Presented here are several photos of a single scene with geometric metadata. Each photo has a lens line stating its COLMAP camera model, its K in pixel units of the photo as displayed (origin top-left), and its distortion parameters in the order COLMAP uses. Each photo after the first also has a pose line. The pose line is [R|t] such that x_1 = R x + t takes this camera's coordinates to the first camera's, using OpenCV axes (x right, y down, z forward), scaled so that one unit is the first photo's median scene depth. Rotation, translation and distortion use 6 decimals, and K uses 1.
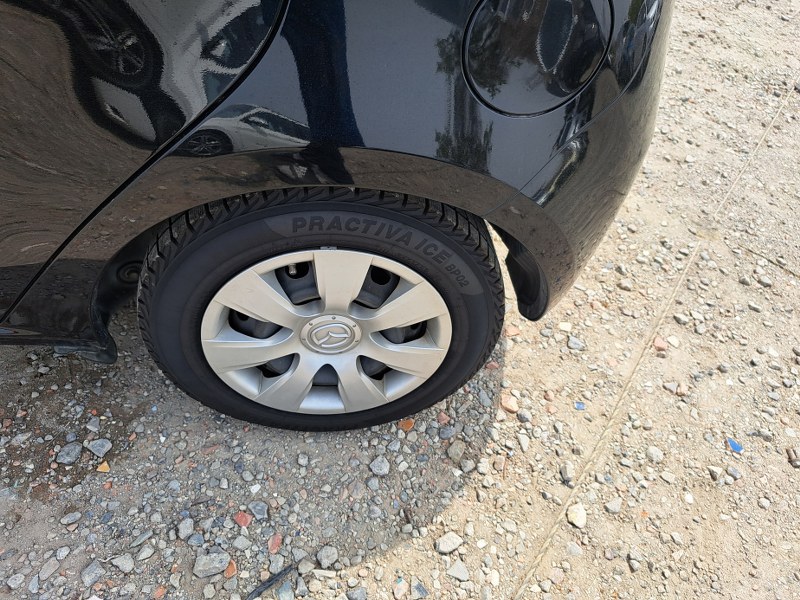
lens RADIAL K [[618.7, 0, 397.6], [0, 618.7, 297.6], [0, 0, 1]] dist [0.046492, -0.020460]
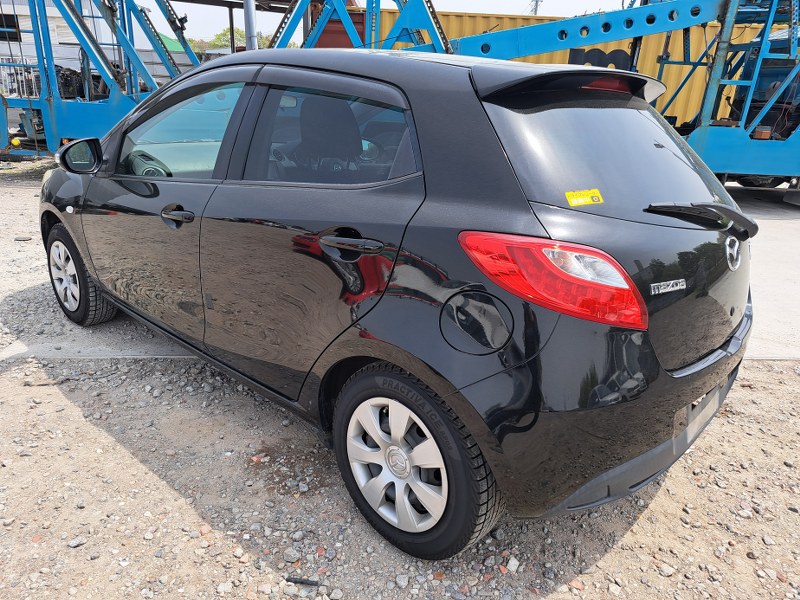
lens RADIAL K [[618.7, 0, 402.4], [0, 618.7, 301.0], [0, 0, 1]] dist [0.046492, -0.020460]
pose [[0.647853, 0.118995, -0.752414, 1.160530], [-0.514126, 0.797140, -0.316611, 0.242058], [0.562103, 0.591953, 0.577608, -0.292969]]
